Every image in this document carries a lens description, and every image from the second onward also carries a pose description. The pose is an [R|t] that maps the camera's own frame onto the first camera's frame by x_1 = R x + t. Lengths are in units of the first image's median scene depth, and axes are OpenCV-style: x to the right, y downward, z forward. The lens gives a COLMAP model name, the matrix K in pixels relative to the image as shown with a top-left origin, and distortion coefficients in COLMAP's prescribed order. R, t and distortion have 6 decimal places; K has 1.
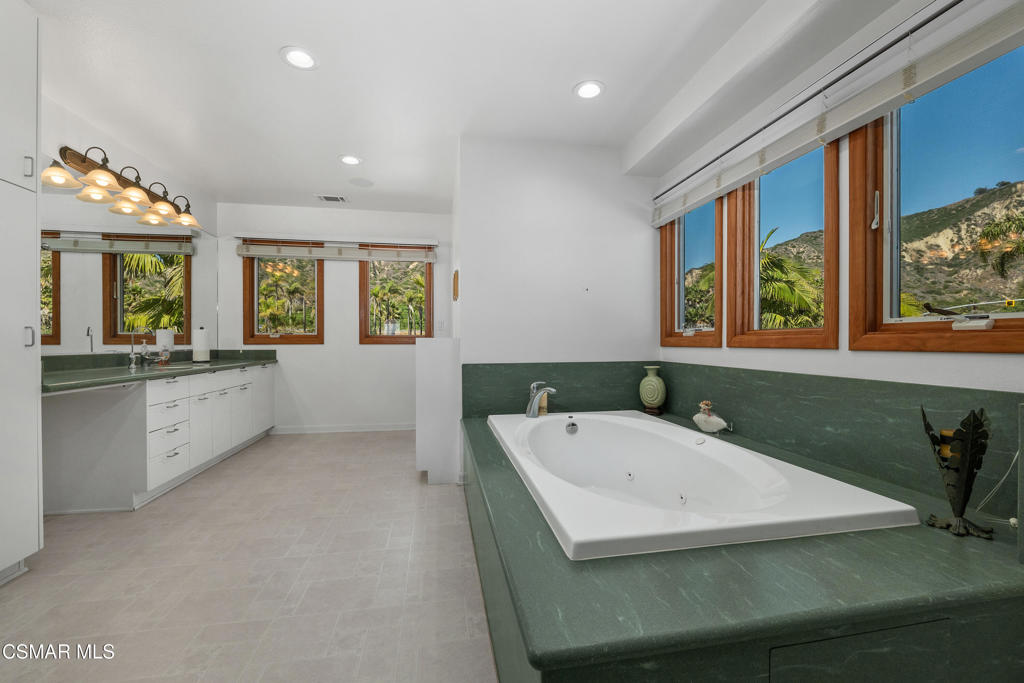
lens RADIAL K [[418.4, 0, 509.9], [0, 418.4, 343.2], [0, 0, 1]] dist [-0.016532, -0.000417]
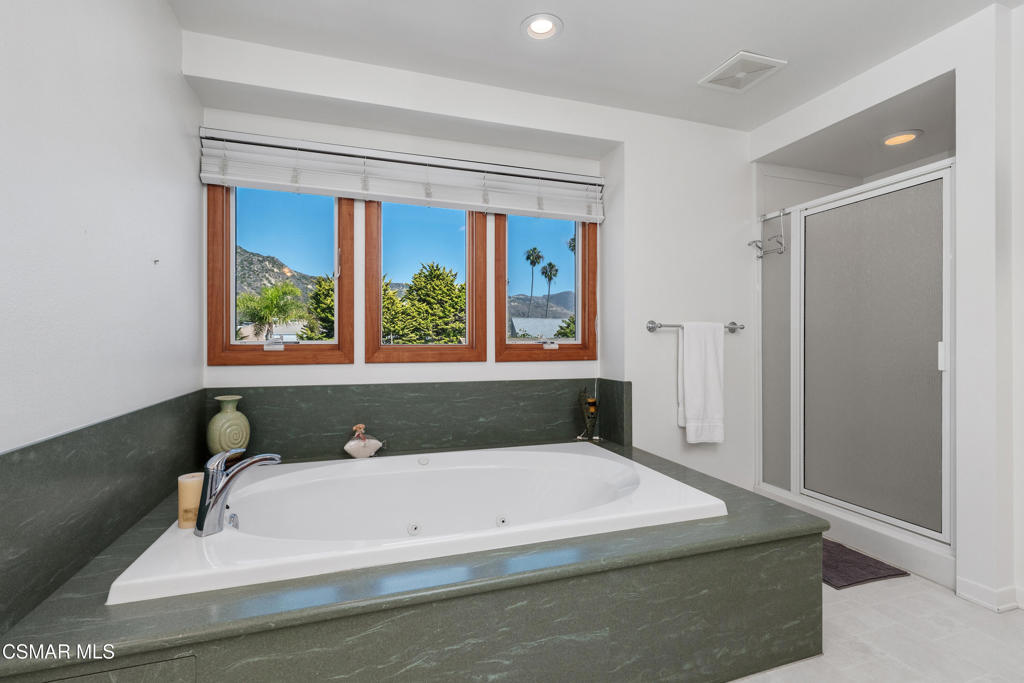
lens RADIAL K [[466.8, 0, 511.8], [0, 466.8, 342.4], [0, 0, 1]] dist [0.004790, 0.000285]
pose [[-0.143992, 0.001110, 0.989578, -0.584463], [0.003331, 0.999994, -0.000637, -0.035622], [-0.989573, 0.003204, -0.143995, 0.851415]]
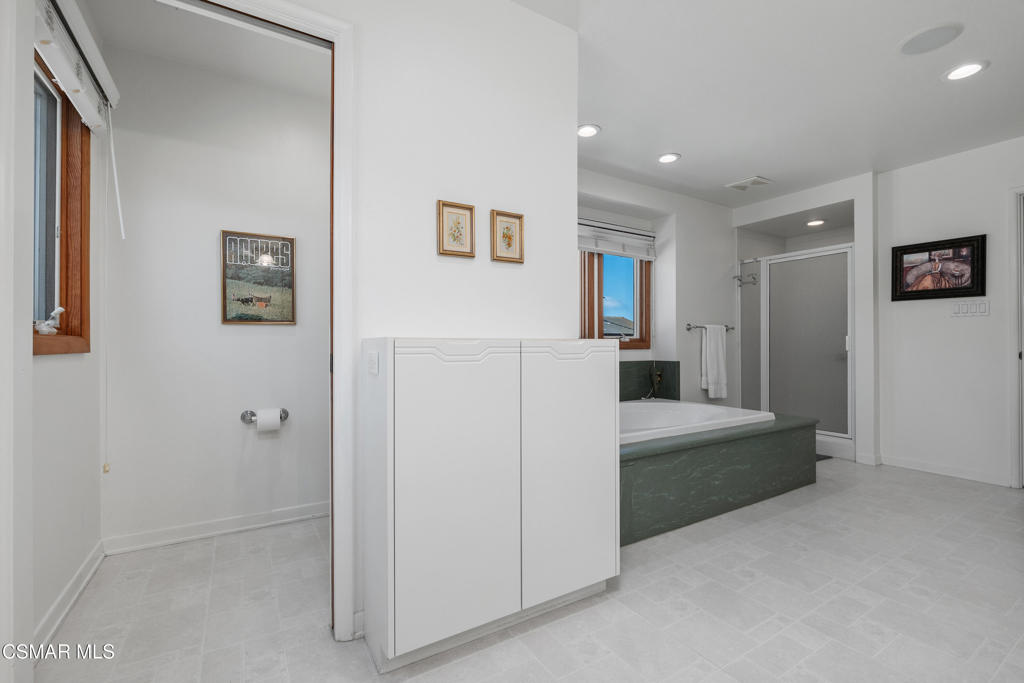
lens RADIAL K [[445.7, 0, 511.6], [0, 445.7, 344.6], [0, 0, 1]] dist [-0.004954, -0.000266]
pose [[-0.356092, 0.009177, 0.934406, -0.912935], [0.006002, 0.999954, -0.007533, 0.004504], [-0.934431, 0.002925, -0.356131, 1.660868]]
